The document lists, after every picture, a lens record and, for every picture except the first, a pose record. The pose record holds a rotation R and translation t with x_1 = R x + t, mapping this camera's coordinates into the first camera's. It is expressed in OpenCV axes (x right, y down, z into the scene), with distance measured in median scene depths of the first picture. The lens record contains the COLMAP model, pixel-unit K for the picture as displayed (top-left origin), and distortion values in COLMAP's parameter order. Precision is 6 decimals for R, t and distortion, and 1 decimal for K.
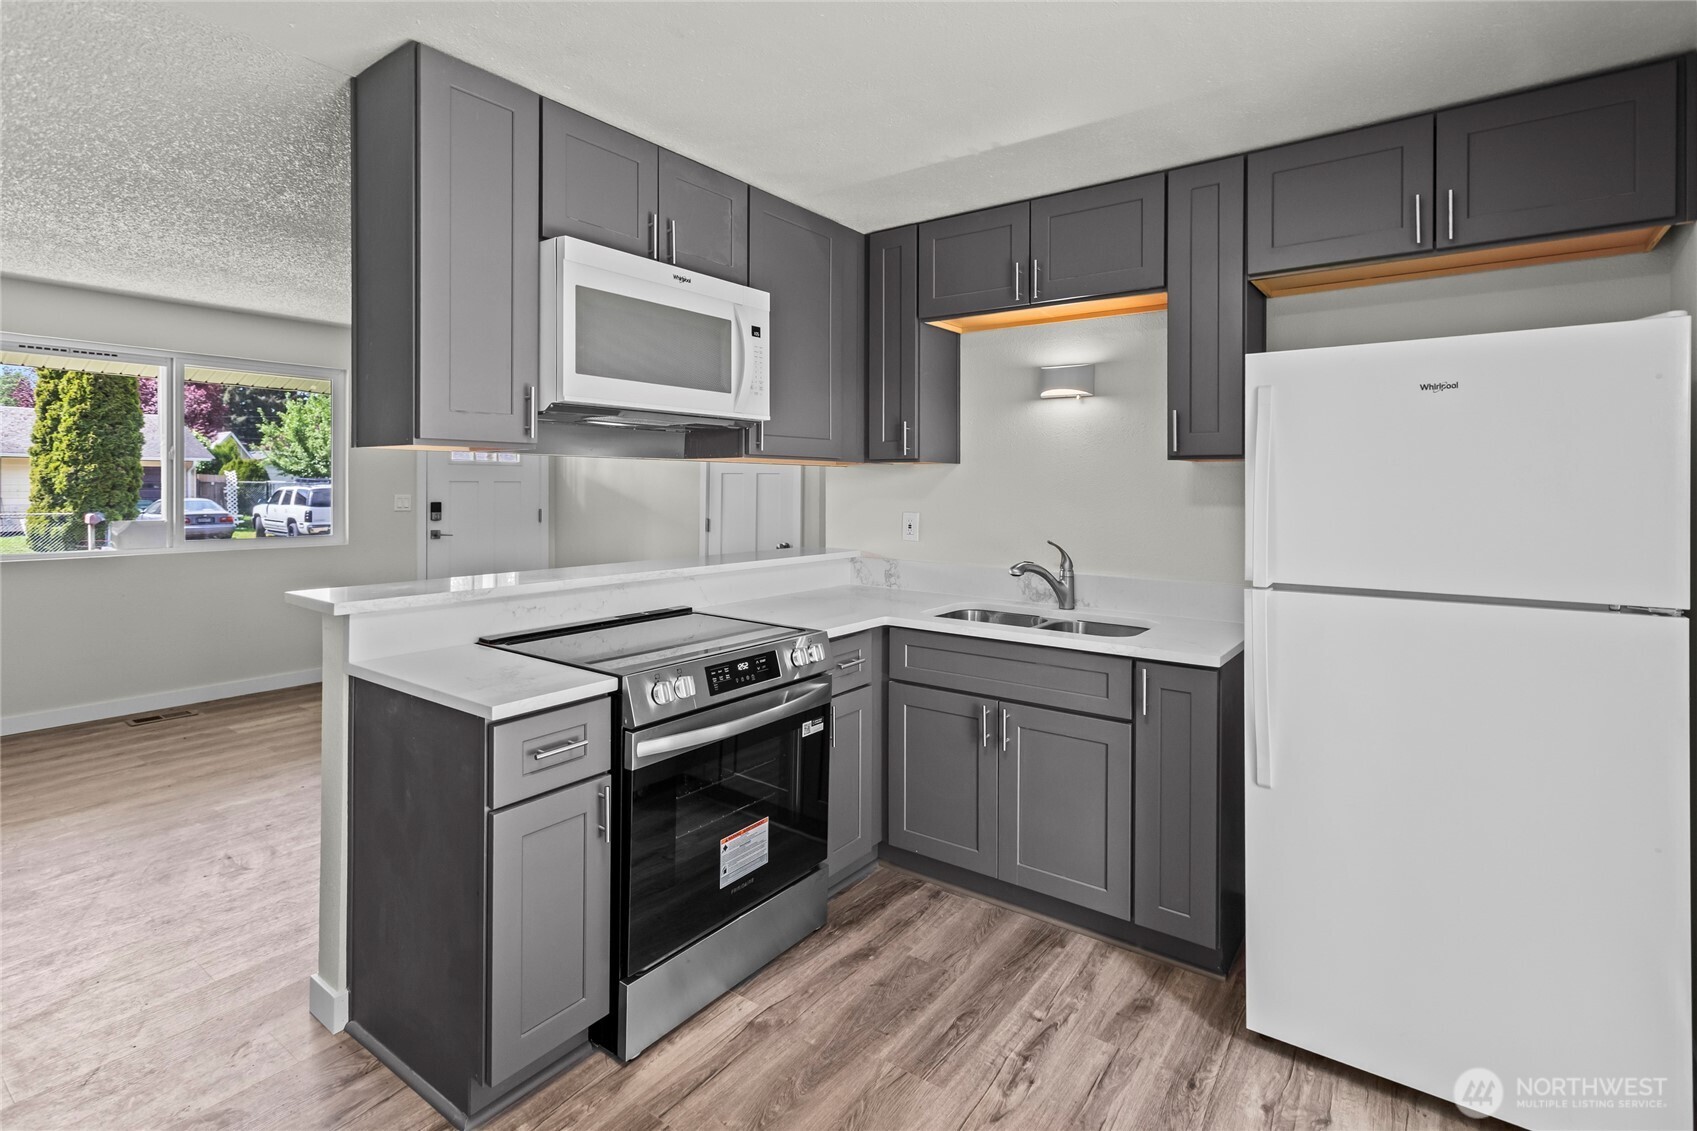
lens RADIAL K [[867.8, 0, 820.6], [0, 867.8, 500.2], [0, 0, 1]] dist [-0.003757, 0.006158]
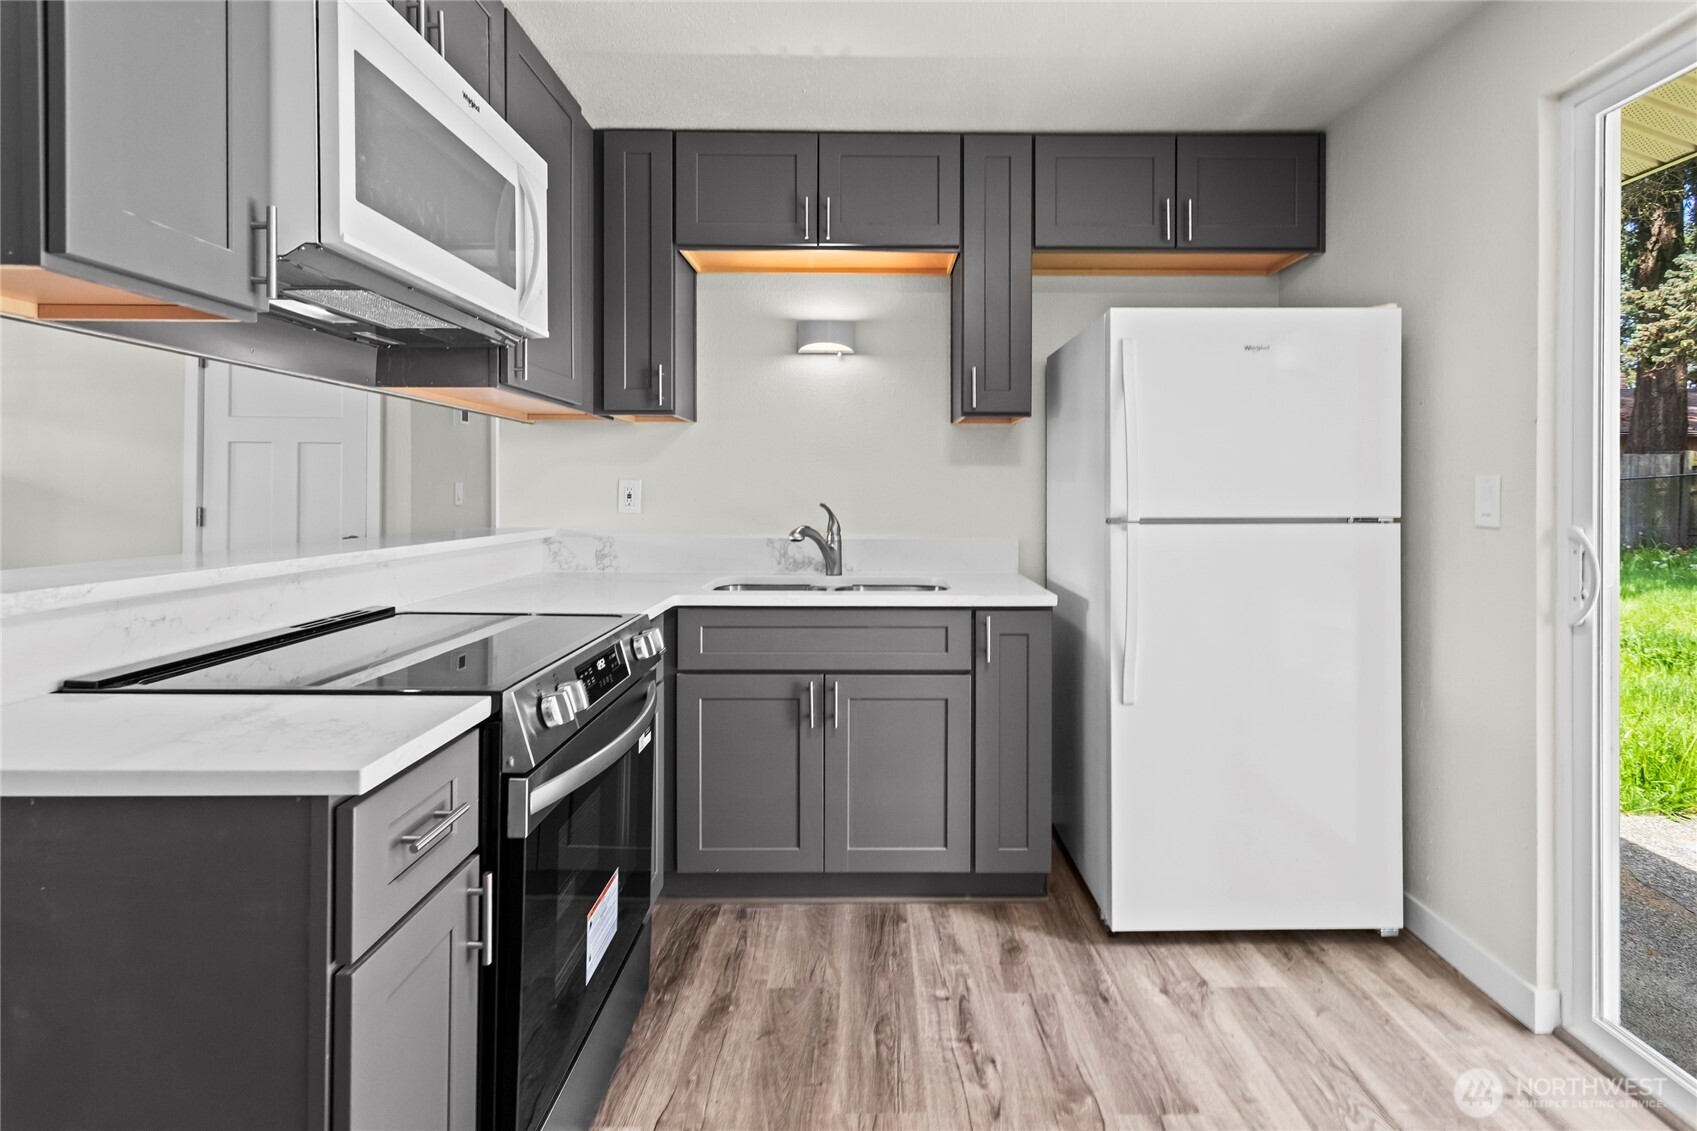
lens RADIAL K [[867.8, 0, 905.1], [0, 867.8, 499.5], [0, 0, 1]] dist [-0.003757, 0.006158]
pose [[0.772046, -0.009580, 0.635494, -0.335787], [0.013470, 0.999908, -0.001290, 0.057361], [-0.635424, 0.009556, 0.772104, 0.275435]]
